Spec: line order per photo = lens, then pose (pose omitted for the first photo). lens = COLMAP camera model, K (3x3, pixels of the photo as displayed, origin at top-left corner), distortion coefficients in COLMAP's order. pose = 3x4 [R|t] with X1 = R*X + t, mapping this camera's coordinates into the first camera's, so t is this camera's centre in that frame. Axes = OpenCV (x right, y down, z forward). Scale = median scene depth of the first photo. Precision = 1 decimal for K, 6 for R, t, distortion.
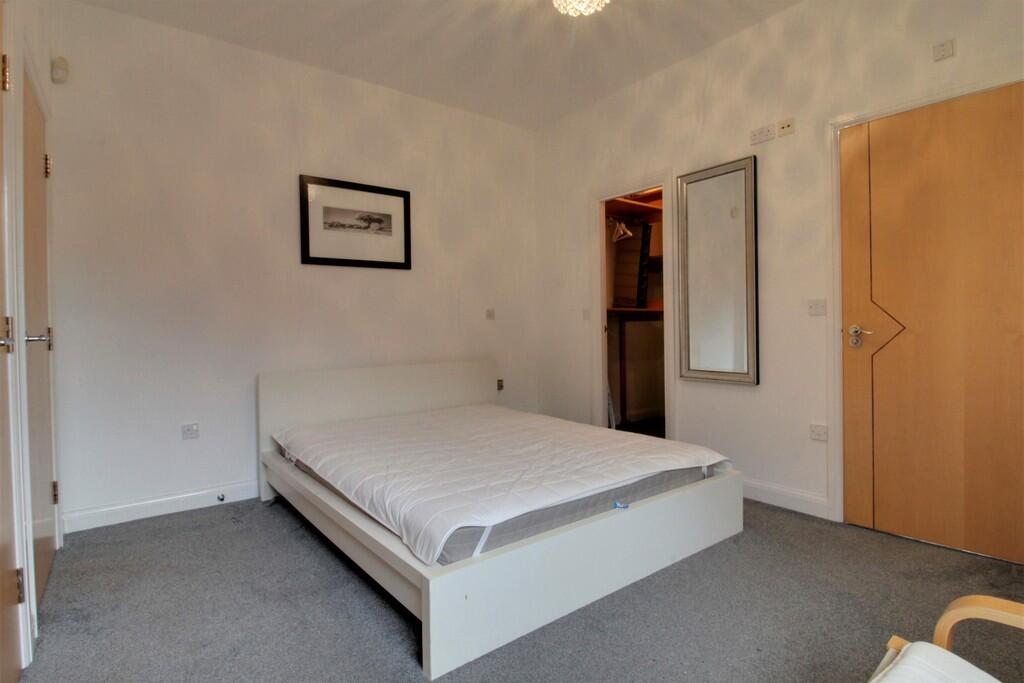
lens RADIAL K [[497.0, 0, 514.1], [0, 497.0, 332.5], [0, 0, 1]] dist [-0.002069, -0.000360]
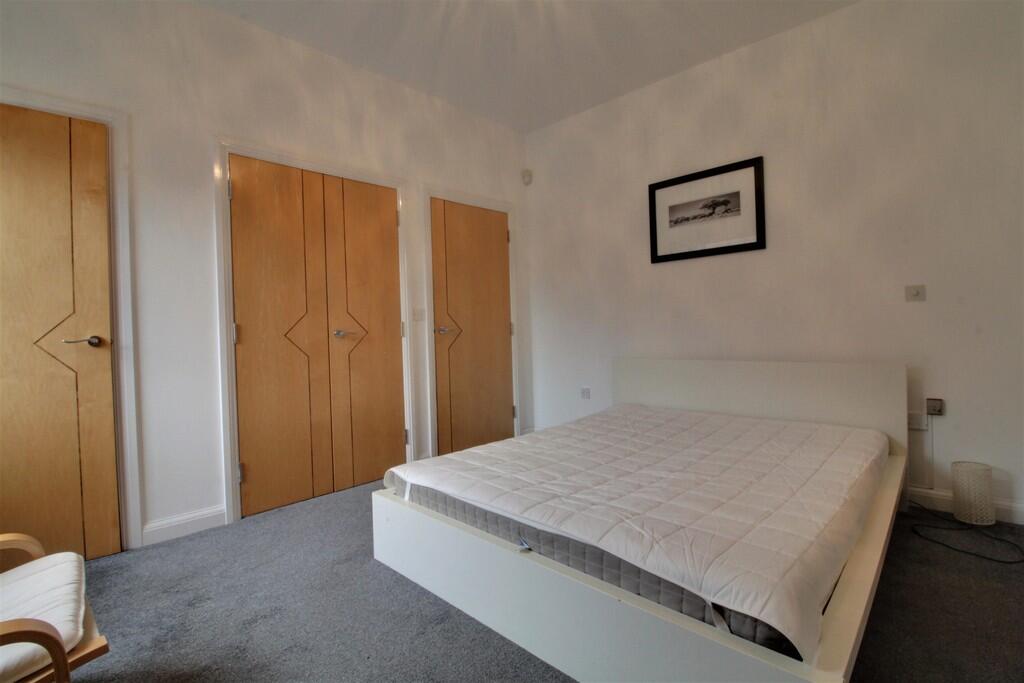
lens RADIAL K [[470.1, 0, 513.4], [0, 470.1, 325.7], [0, 0, 1]] dist [-0.000608, 0.000109]
pose [[0.177424, 0.006766, -0.984111, 0.535506], [0.016623, 0.999813, 0.009871, -0.011932], [0.983994, -0.018110, 0.177278, 0.469147]]
